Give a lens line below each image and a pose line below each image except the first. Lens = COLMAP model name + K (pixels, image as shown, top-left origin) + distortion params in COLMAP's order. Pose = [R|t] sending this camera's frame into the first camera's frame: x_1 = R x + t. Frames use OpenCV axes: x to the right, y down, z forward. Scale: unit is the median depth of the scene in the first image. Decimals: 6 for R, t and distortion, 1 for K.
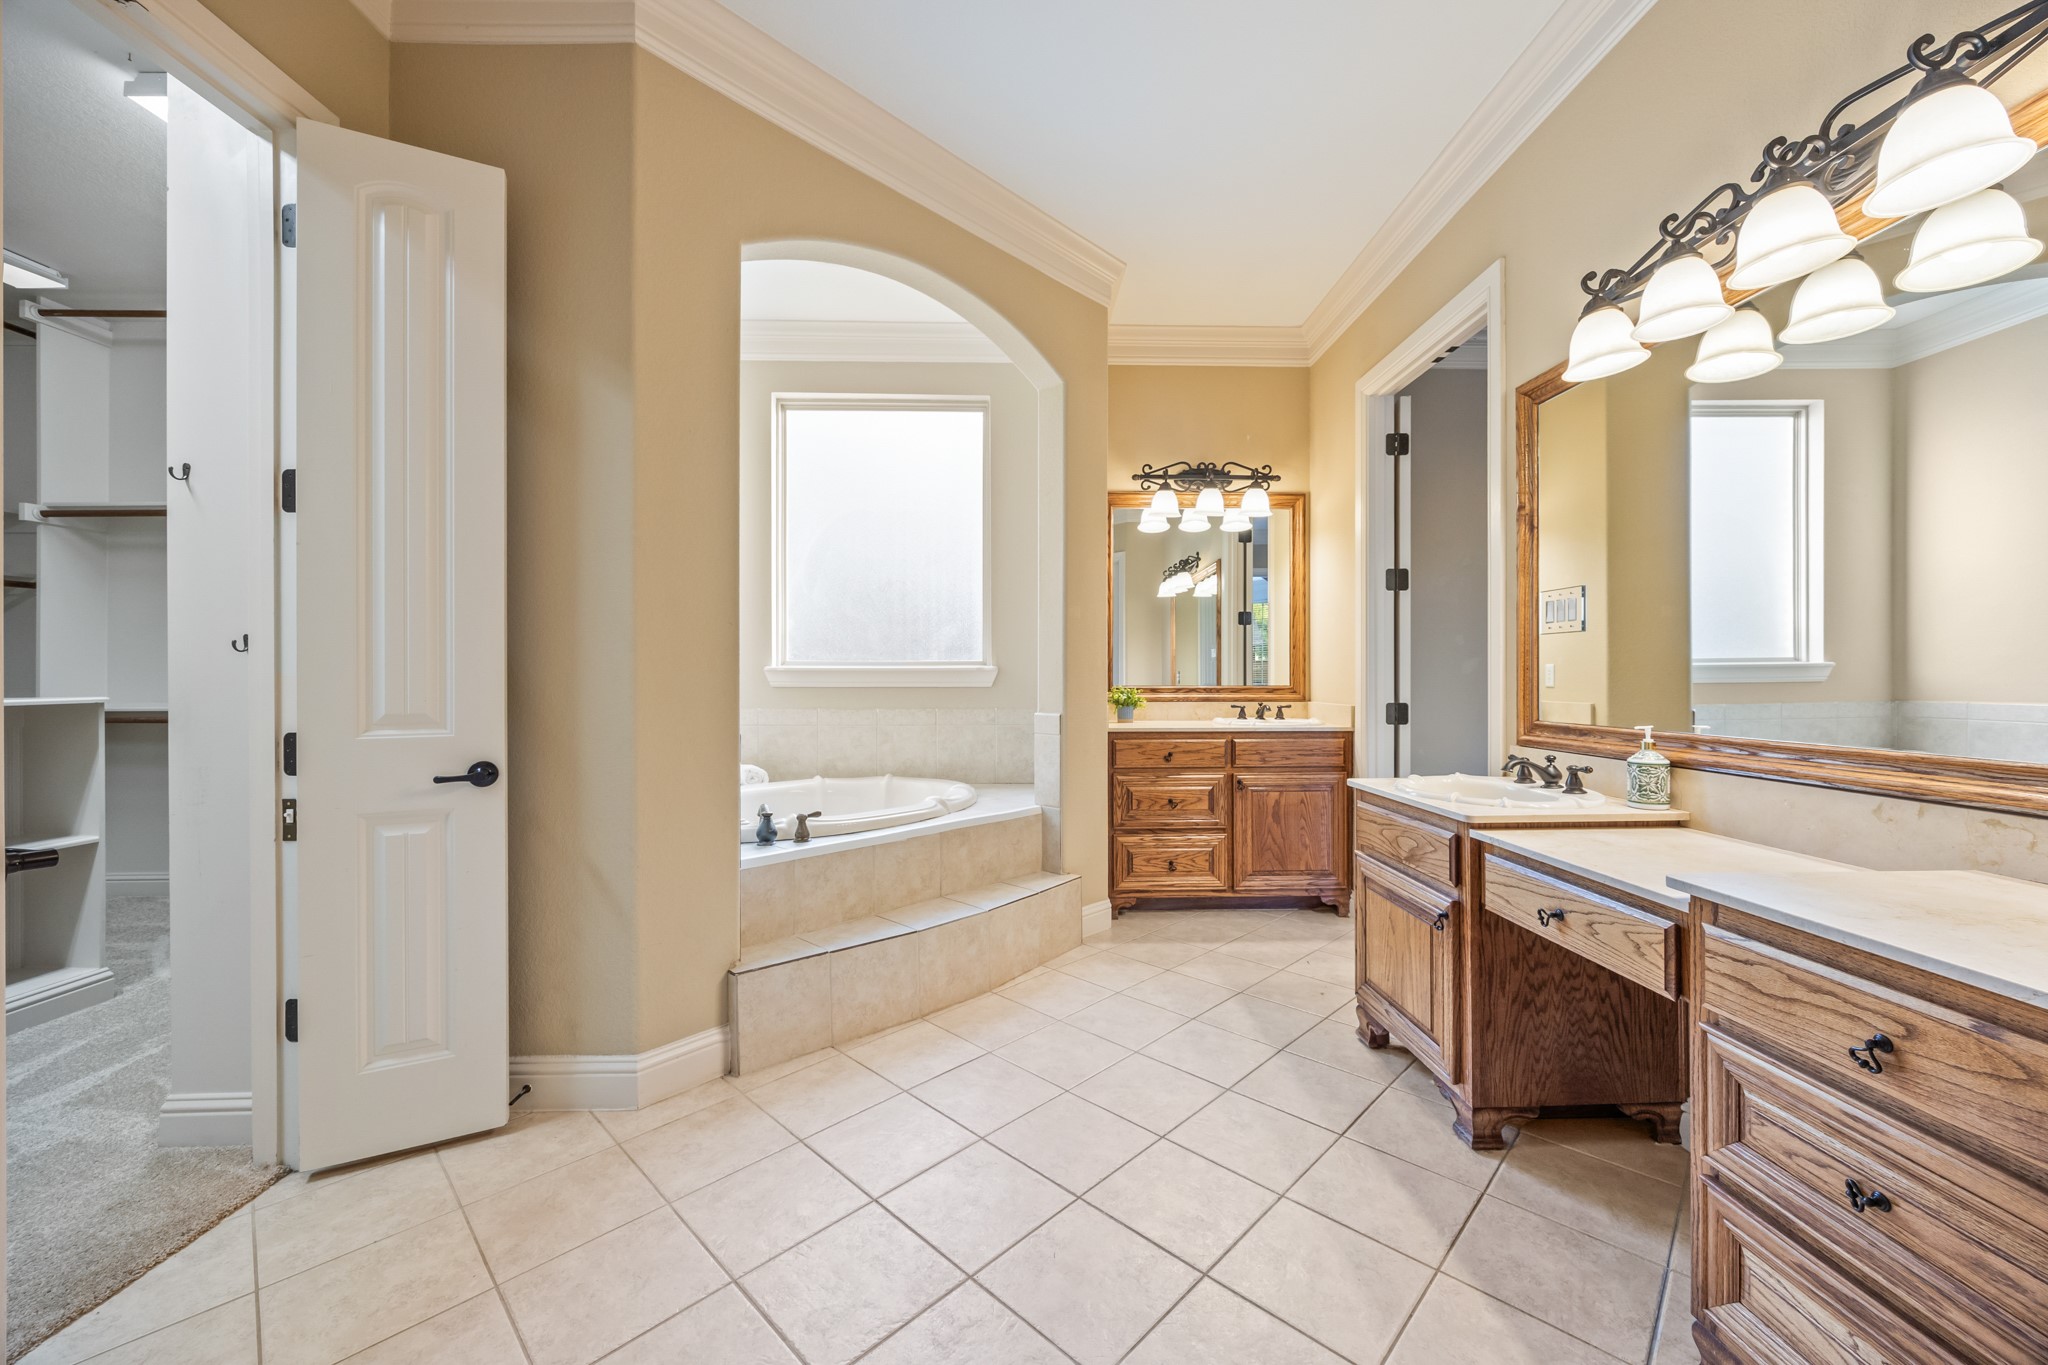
lens RADIAL K [[786.4, 0, 1037.1], [0, 786.4, 682.4], [0, 0, 1]] dist [-0.009204, -0.000093]
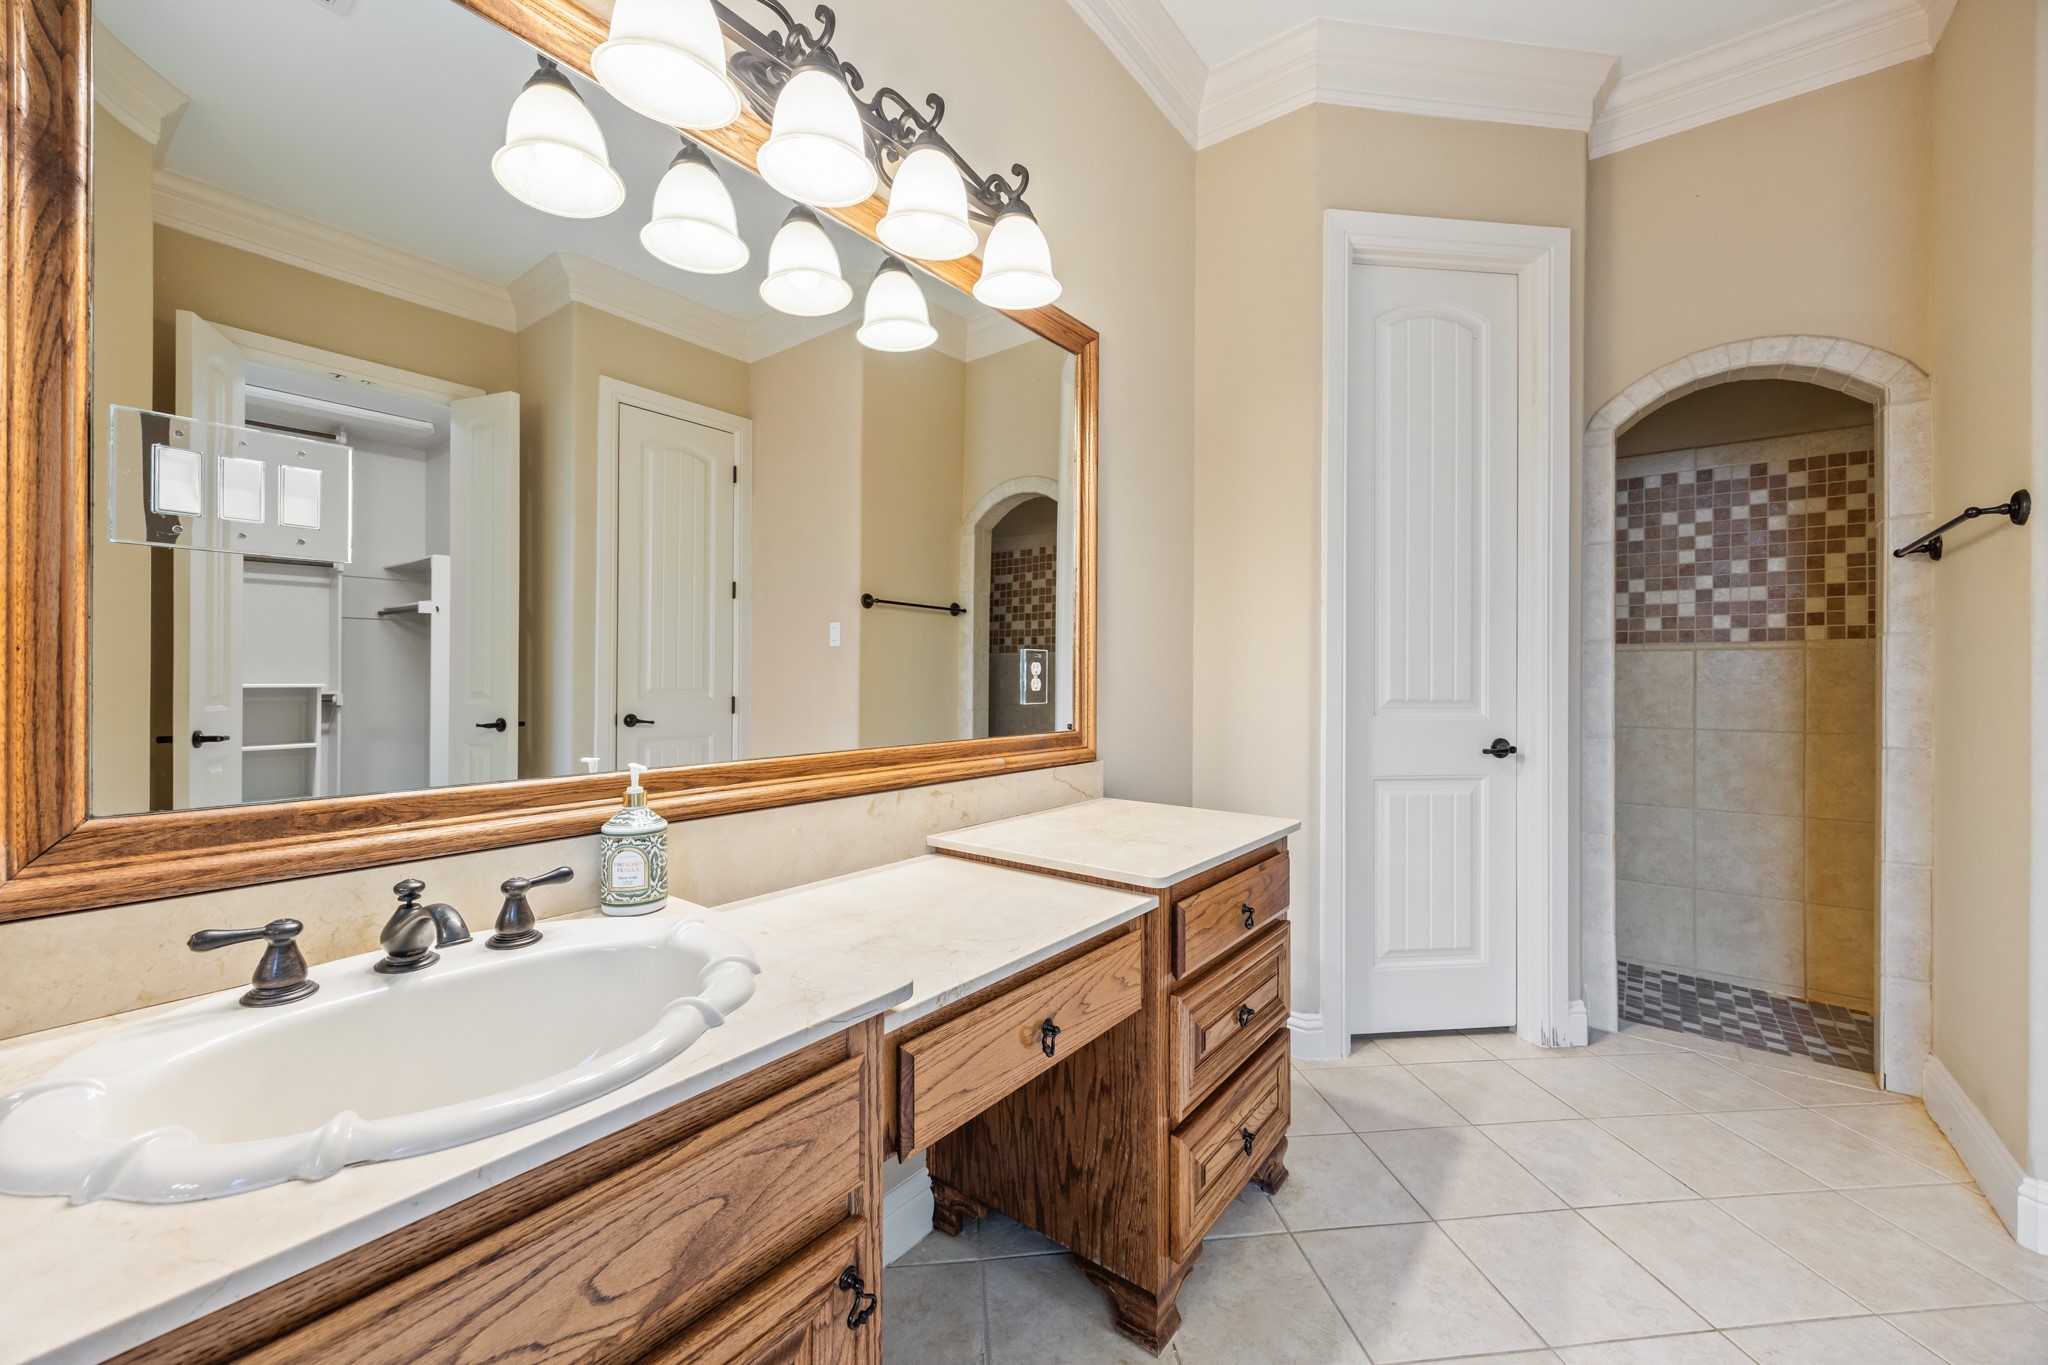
lens RADIAL K [[786.4, 0, 1037.1], [0, 786.4, 682.4], [0, 0, 1]] dist [-0.009204, -0.000093]
pose [[-0.780500, 0.003699, 0.625145, 0.189635], [0.003707, 0.999992, -0.001290, -0.001638], [-0.625145, 0.001310, -0.780508, 1.185437]]
